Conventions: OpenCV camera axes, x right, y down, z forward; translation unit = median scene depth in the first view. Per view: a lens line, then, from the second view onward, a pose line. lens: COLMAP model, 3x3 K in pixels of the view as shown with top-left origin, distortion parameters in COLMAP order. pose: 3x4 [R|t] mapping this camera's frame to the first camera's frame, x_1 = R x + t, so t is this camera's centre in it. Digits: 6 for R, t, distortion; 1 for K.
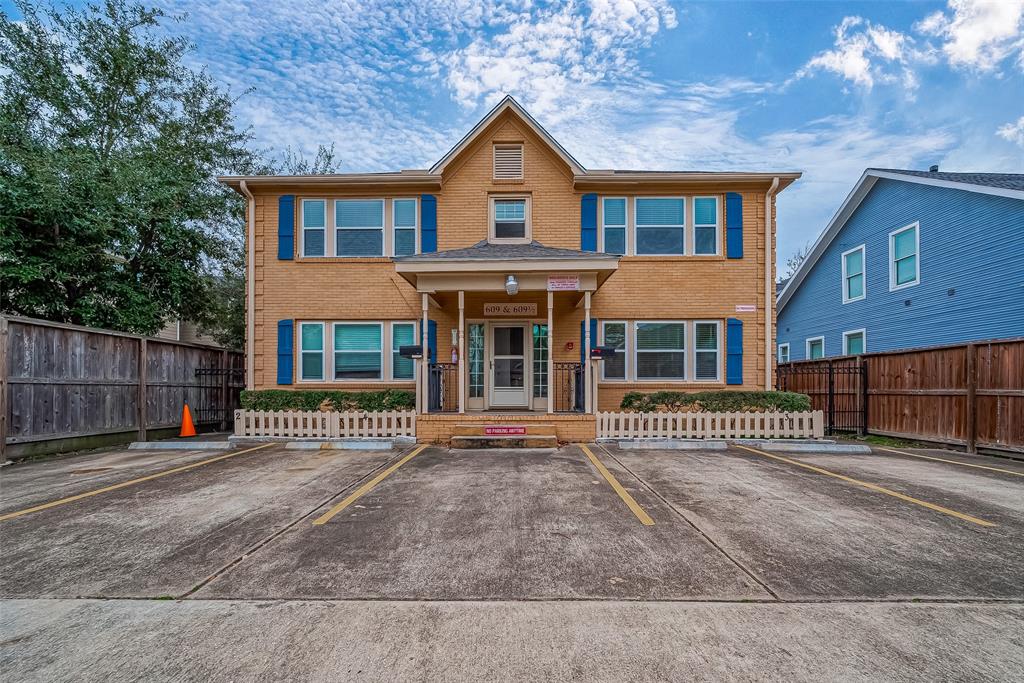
lens RADIAL K [[412.0, 0, 513.3], [0, 412.0, 366.2], [0, 0, 1]] dist [-0.001284, -0.000390]
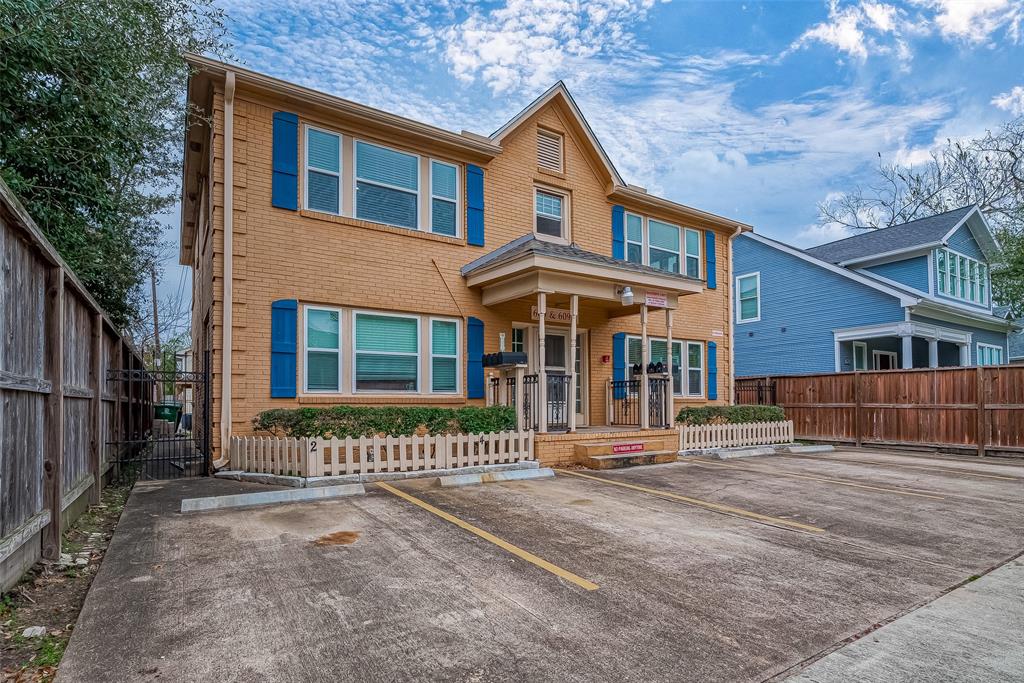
lens RADIAL K [[516.1, 0, 509.9], [0, 516.1, 359.0], [0, 0, 1]] dist [0.000581, 0.000031]
pose [[0.835329, 0.045170, 0.547891, -0.711994], [-0.027994, 0.998821, -0.039665, 0.004749], [-0.549037, 0.017795, 0.835609, 0.117473]]
